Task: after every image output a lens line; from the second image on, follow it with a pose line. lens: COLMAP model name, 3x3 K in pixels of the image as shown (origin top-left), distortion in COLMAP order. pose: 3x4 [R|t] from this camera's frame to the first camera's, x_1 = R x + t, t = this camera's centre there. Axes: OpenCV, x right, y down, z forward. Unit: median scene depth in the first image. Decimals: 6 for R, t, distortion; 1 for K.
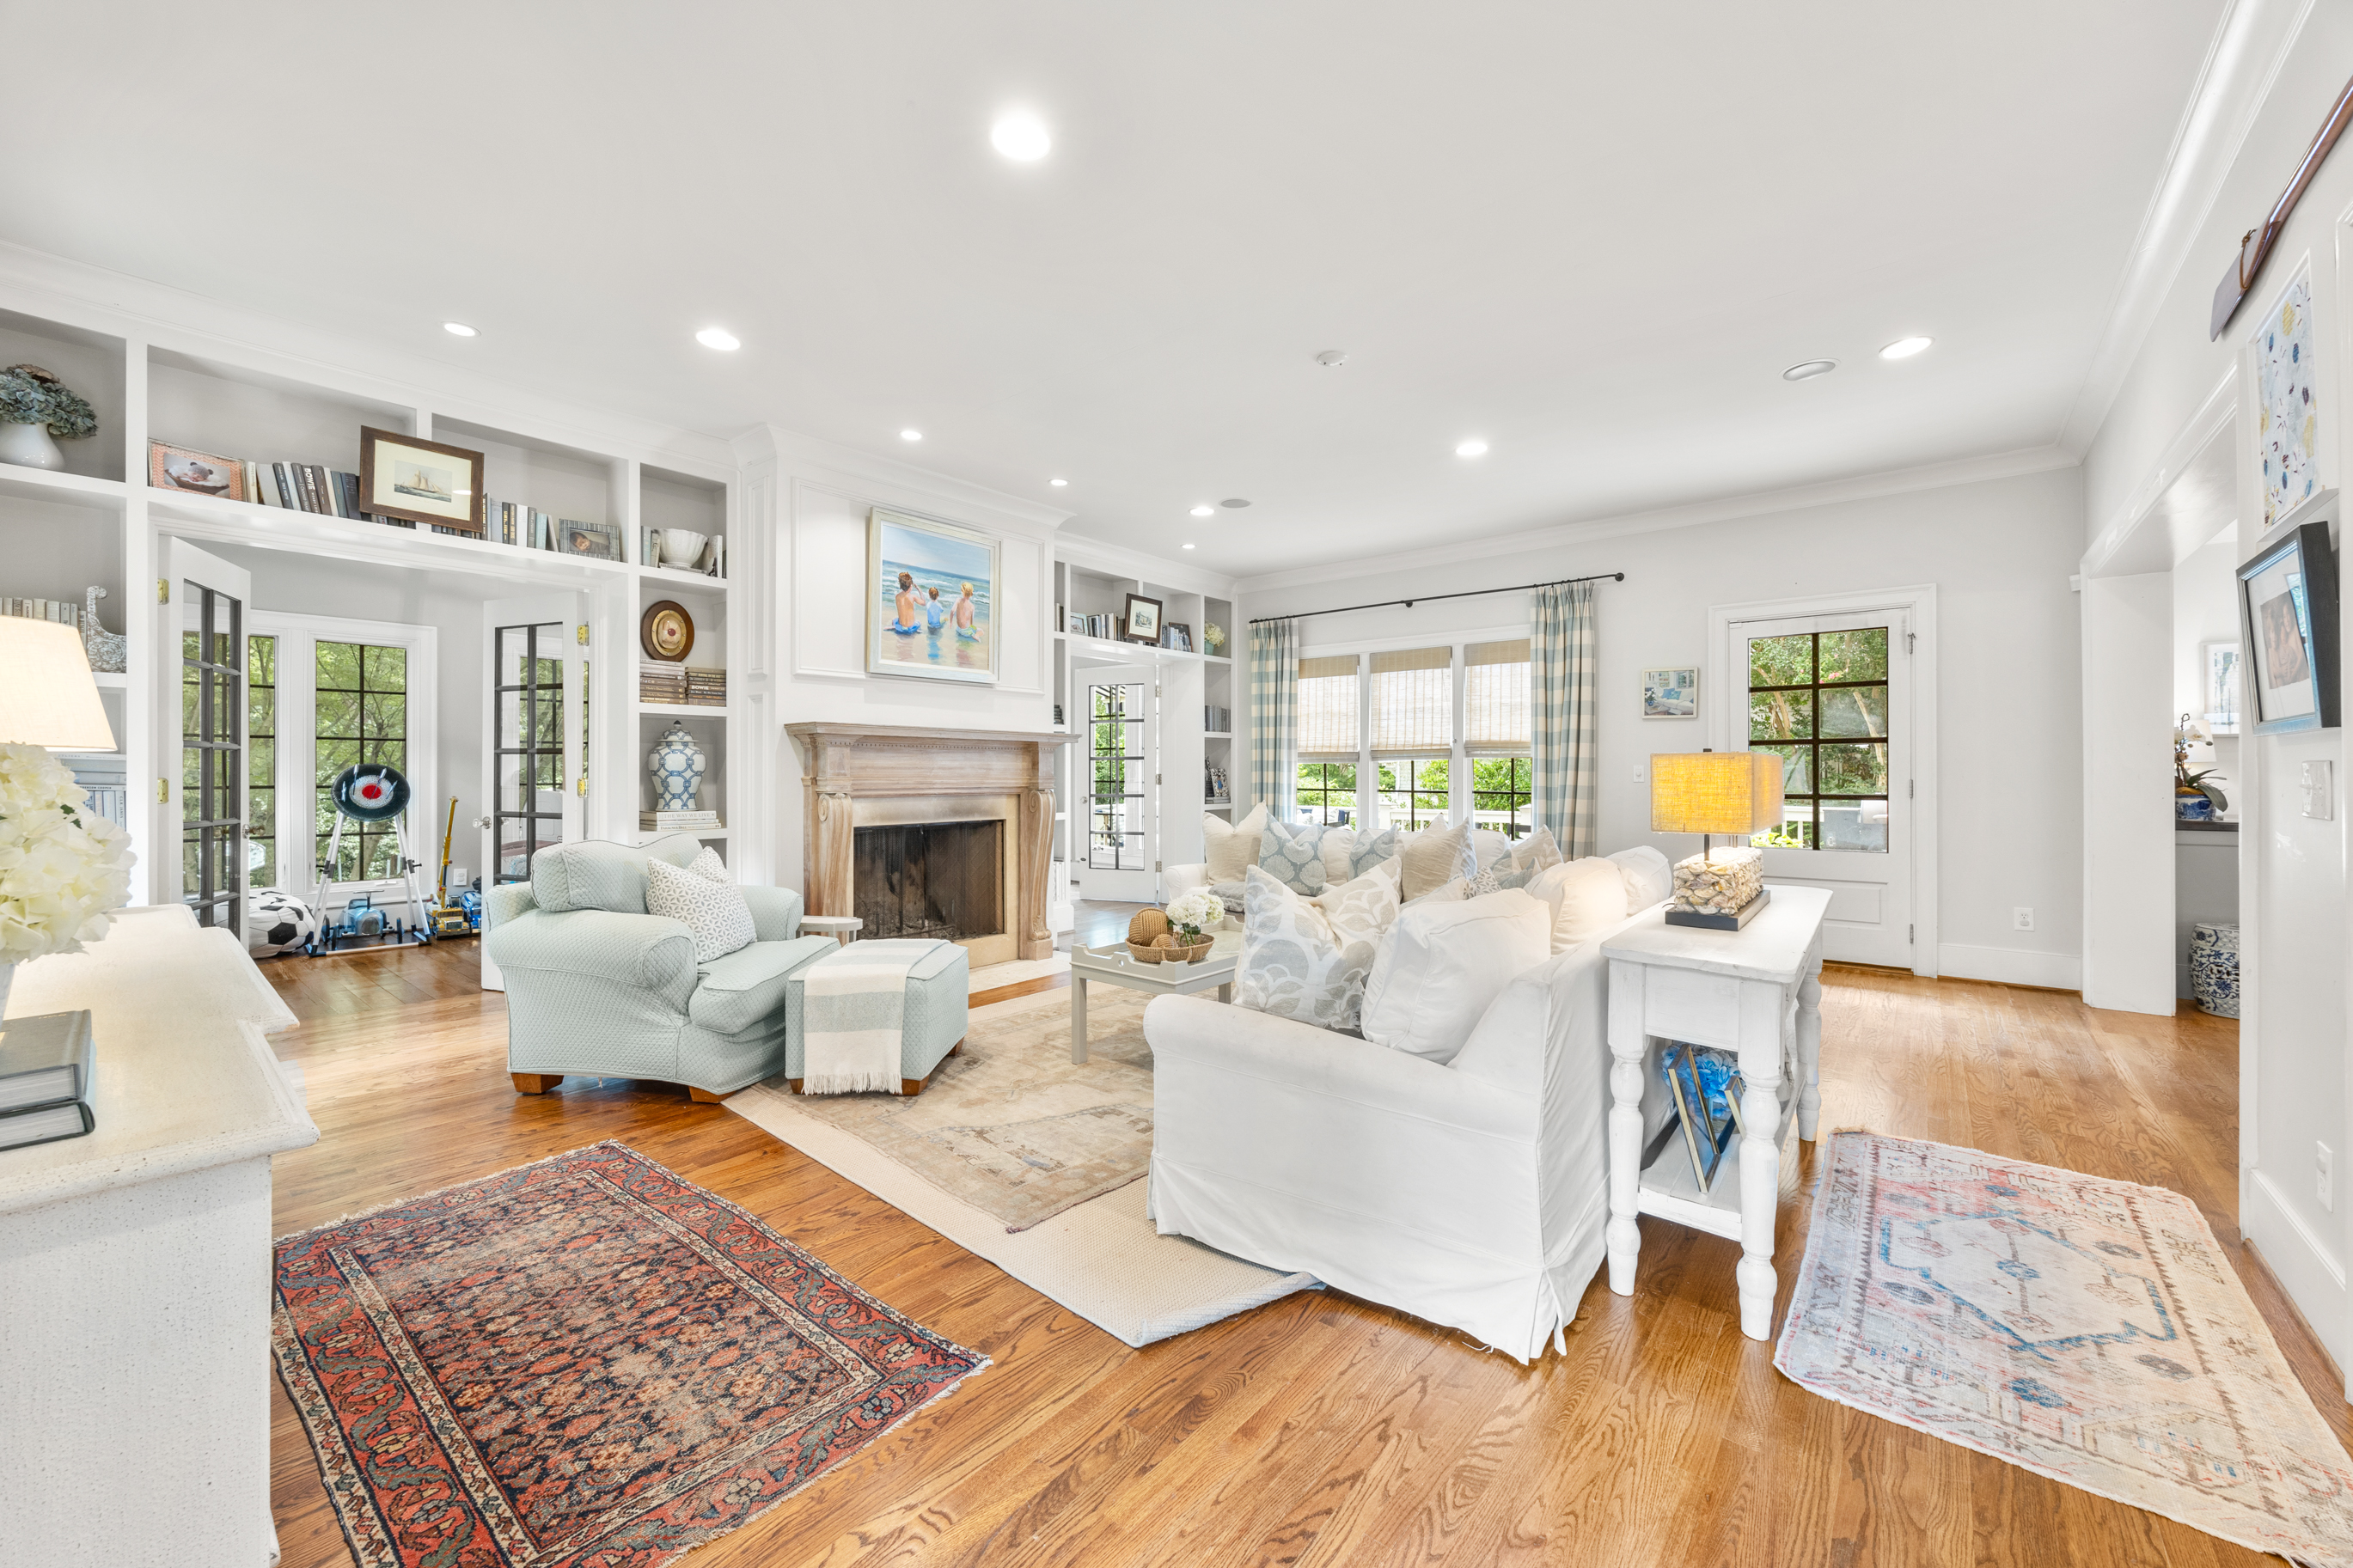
lens RADIAL K [[944.6, 0, 1151.2], [0, 944.6, 772.6], [0, 0, 1]] dist [-0.008307, 0.001187]
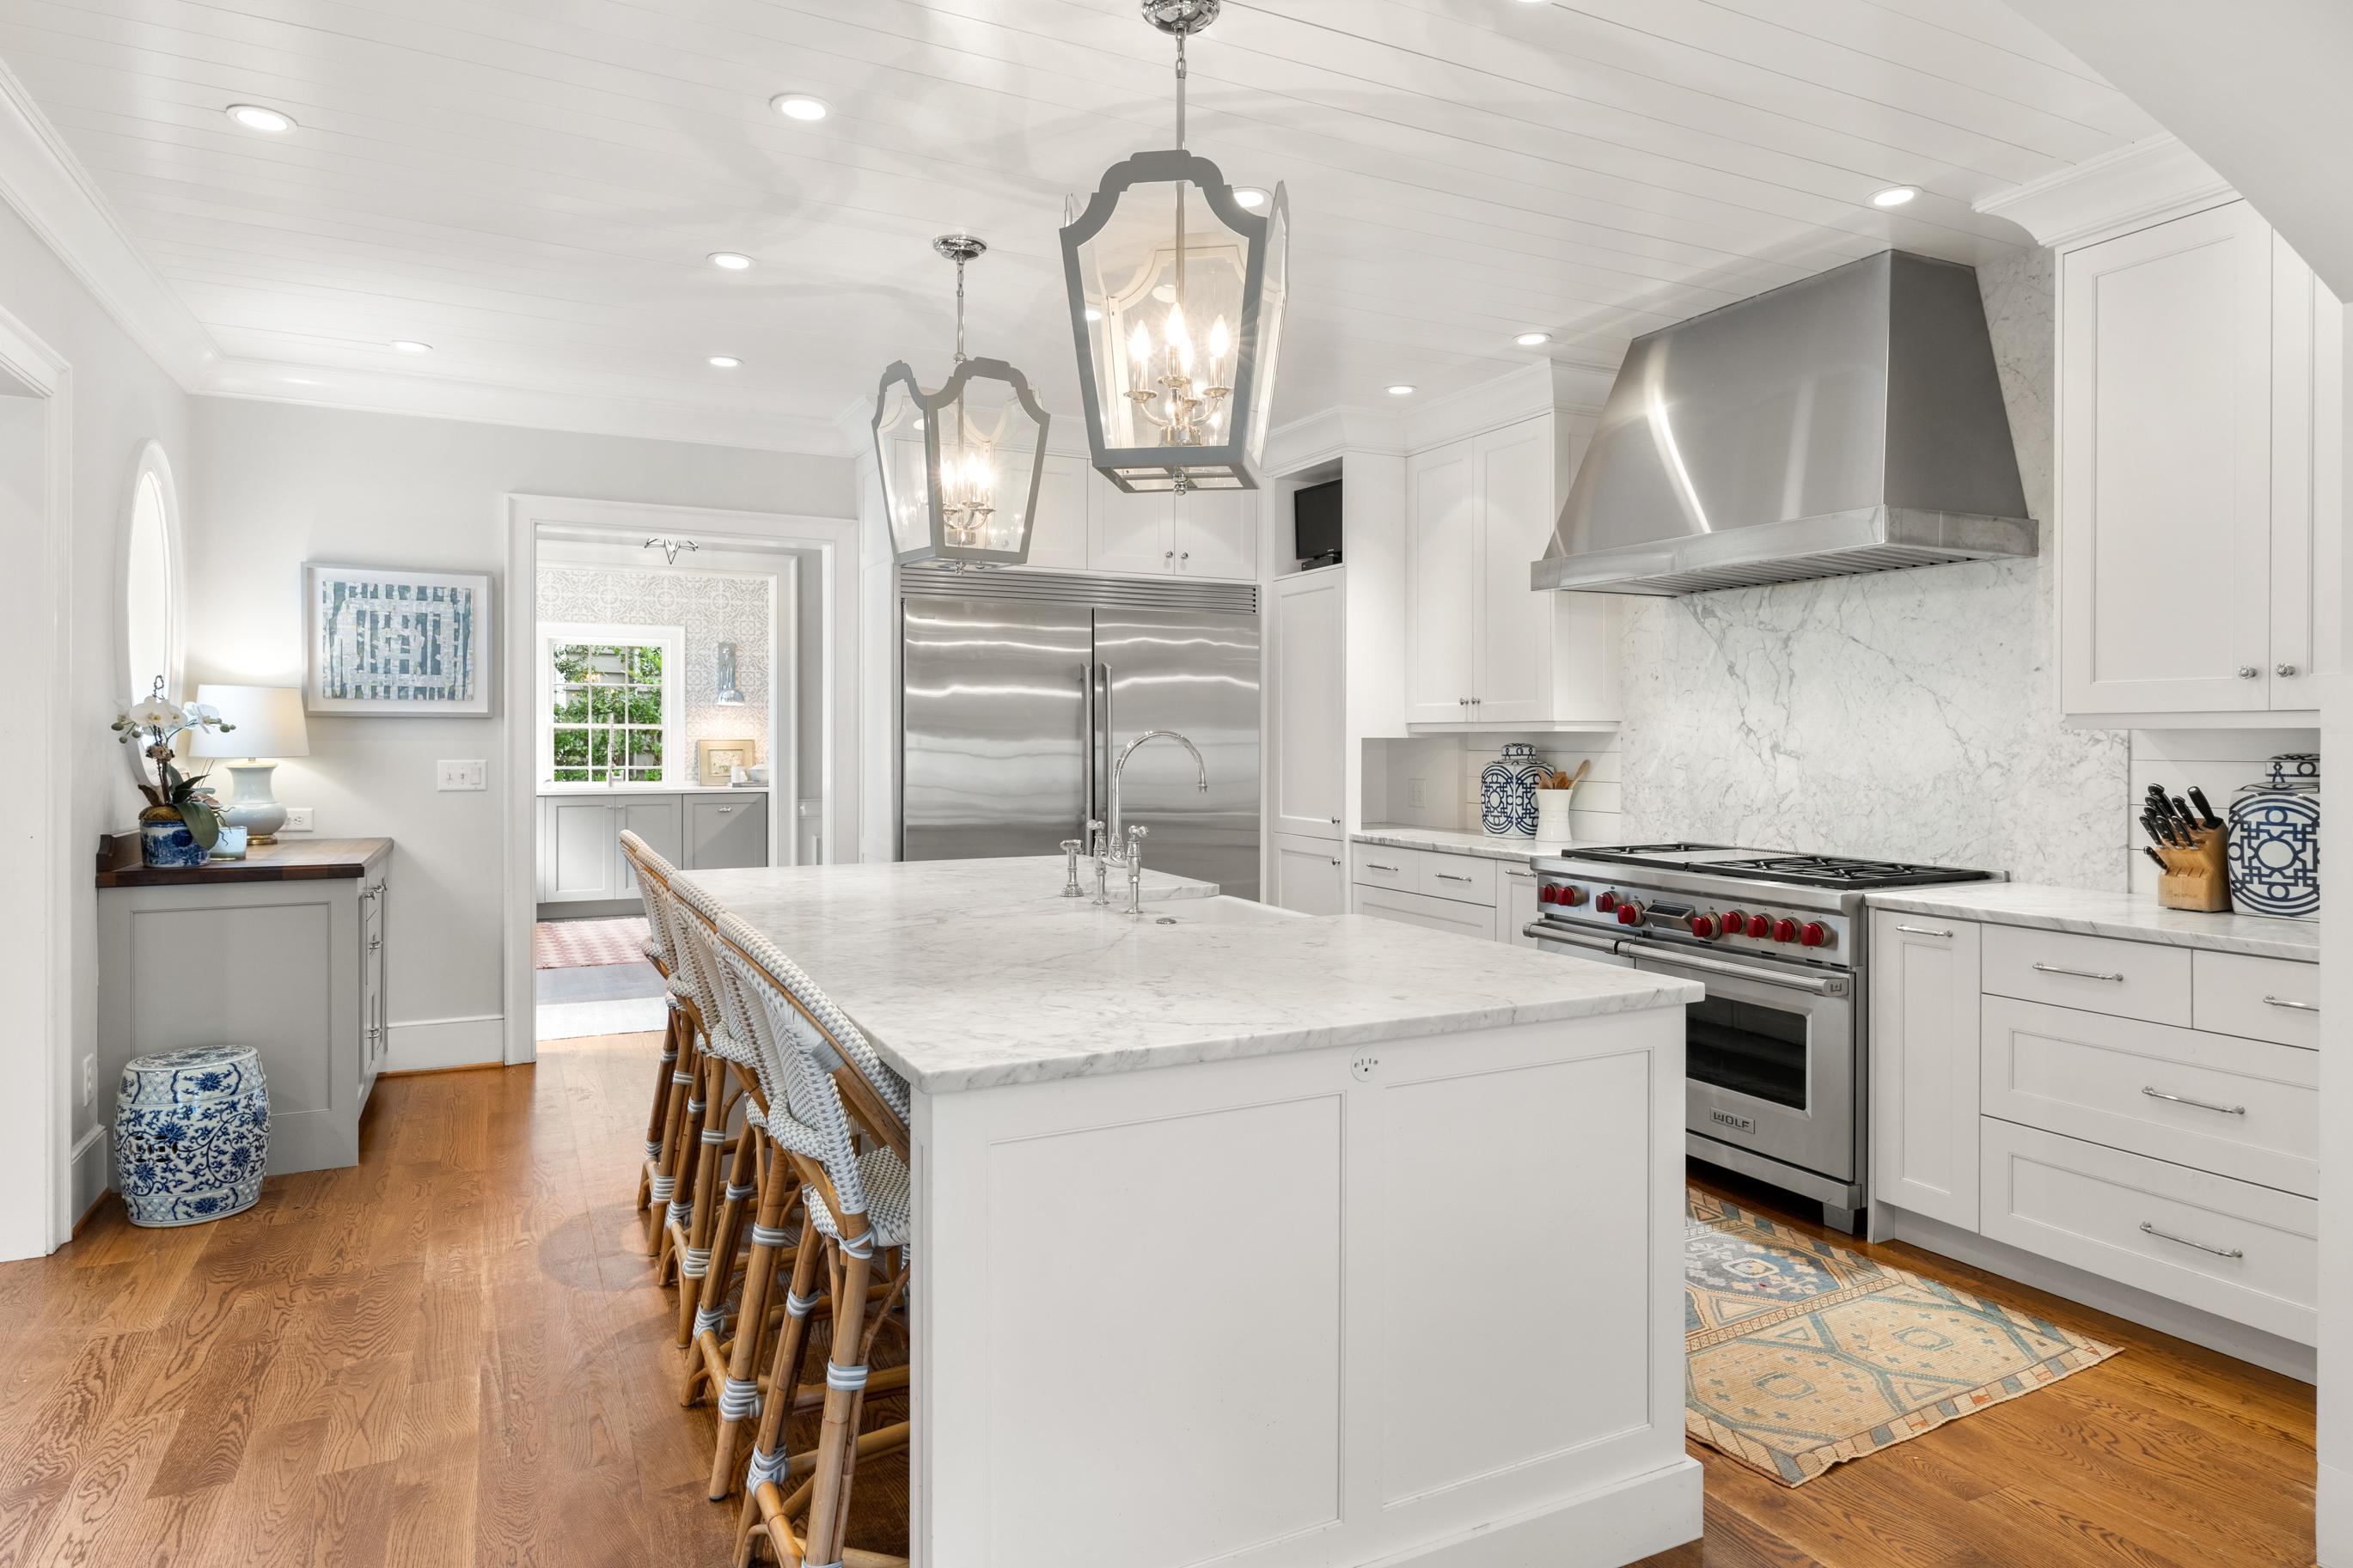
lens RADIAL K [[1370.8, 0, 1257.3], [0, 1370.8, 745.8], [0, 0, 1]] dist [-0.042847, 0.003428]
pose [[0.360443, -0.001982, 0.932779, 0.559853], [-0.005553, 0.999975, 0.004271, -0.026232], [-0.932765, -0.006720, 0.360423, 0.094072]]
